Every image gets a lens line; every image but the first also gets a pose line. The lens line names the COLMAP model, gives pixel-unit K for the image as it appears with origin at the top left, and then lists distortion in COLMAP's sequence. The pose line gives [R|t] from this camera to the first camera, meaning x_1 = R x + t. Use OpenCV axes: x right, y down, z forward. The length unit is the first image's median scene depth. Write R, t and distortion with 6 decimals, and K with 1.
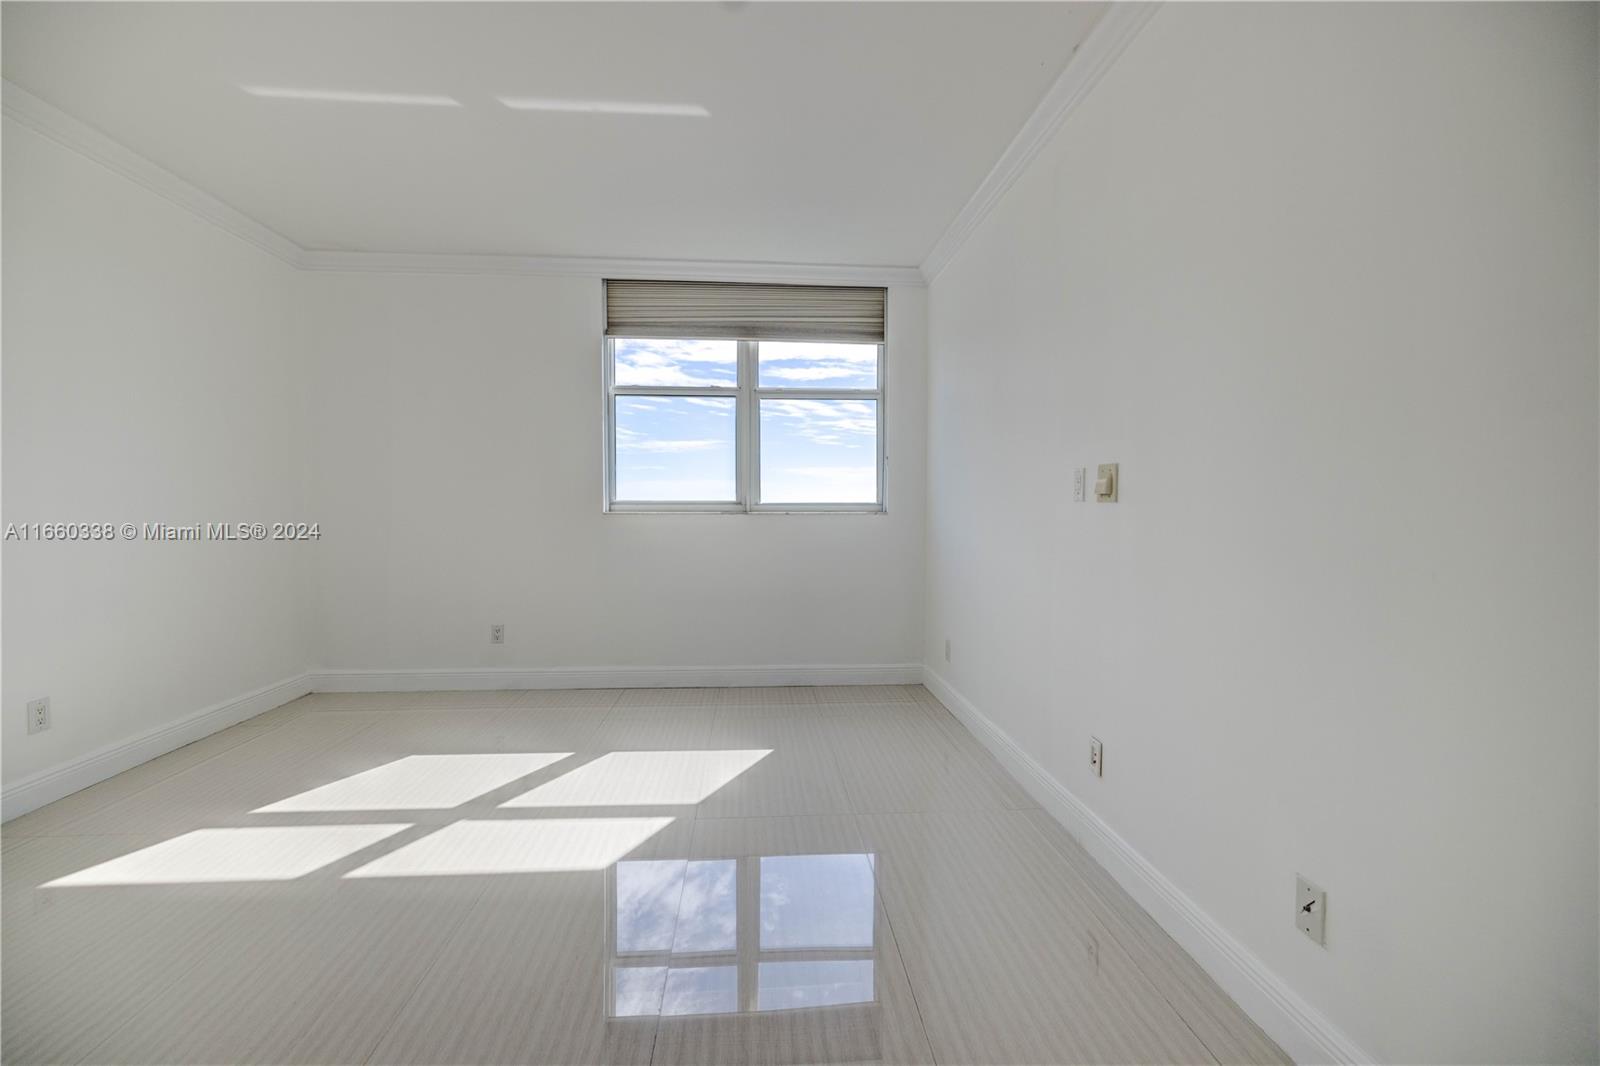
lens RADIAL K [[695.9, 0, 763.6], [0, 695.9, 526.5], [0, 0, 1]] dist [-0.000015, 0.000017]
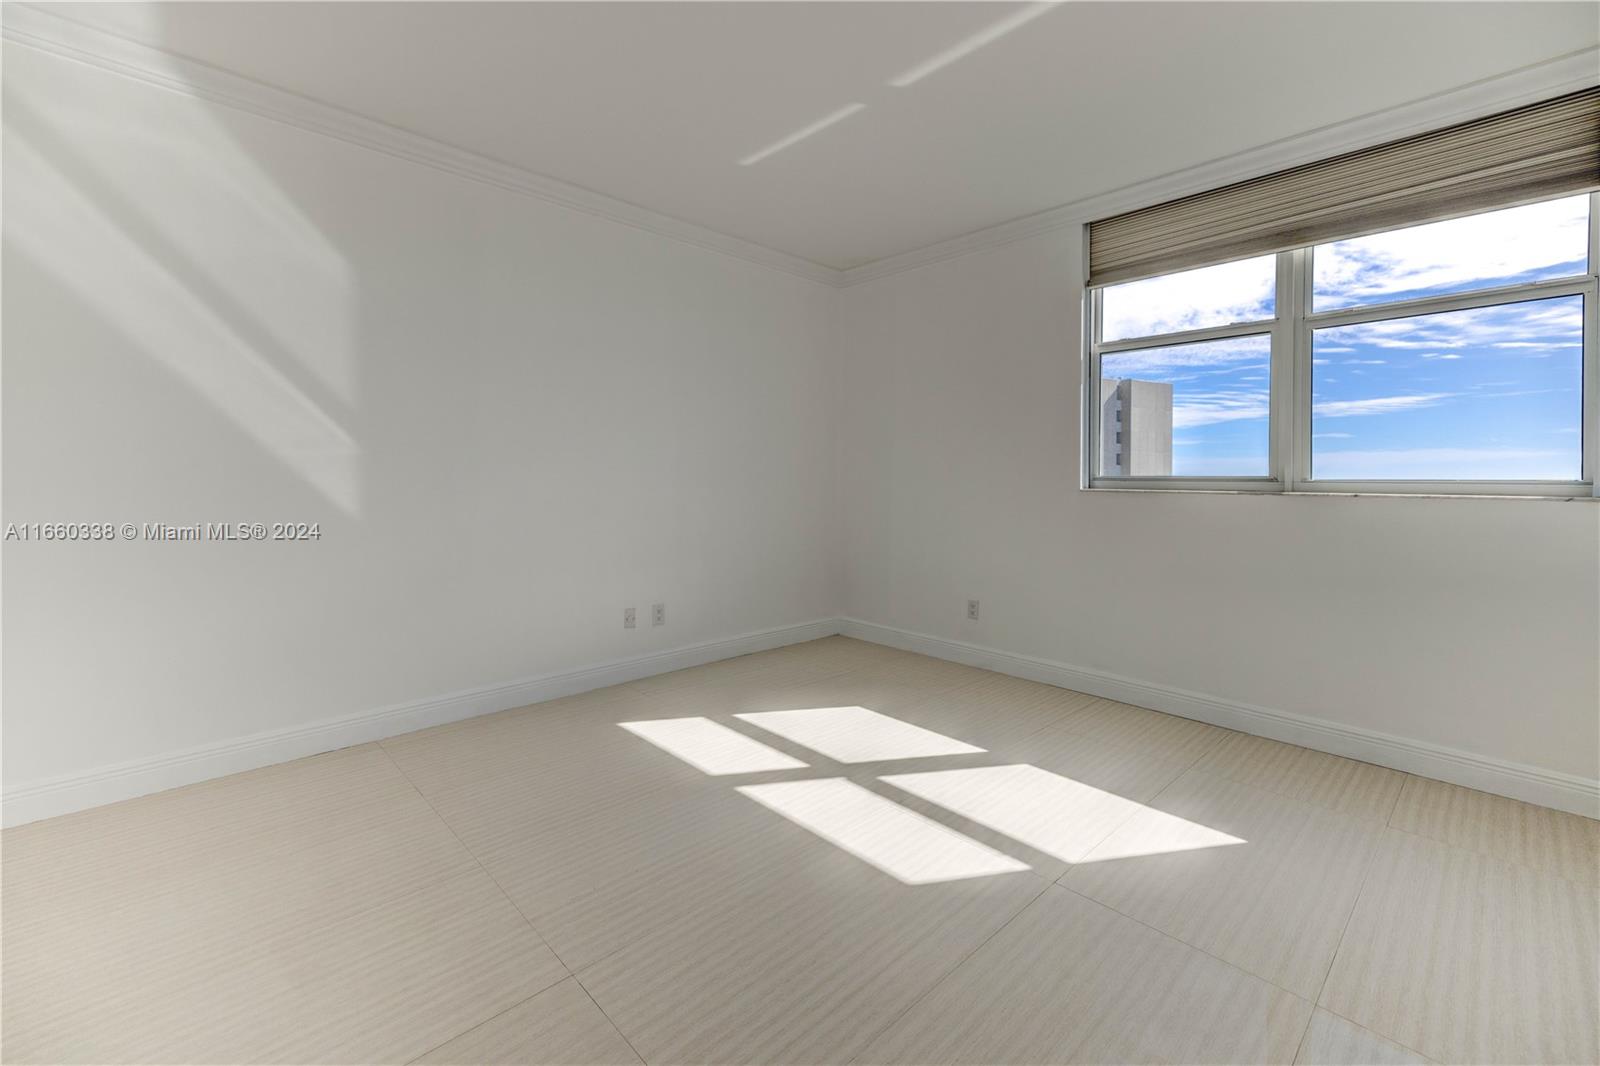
lens RADIAL K [[662.3, 0, 764.7], [0, 662.3, 490.4], [0, 0, 1]] dist [-0.000439, -0.000103]
pose [[0.628912, 0.016037, -0.777311, 0.170949], [-0.029559, 0.999558, -0.003293, -0.004737], [0.776915, 0.025048, 0.629107, 0.168681]]
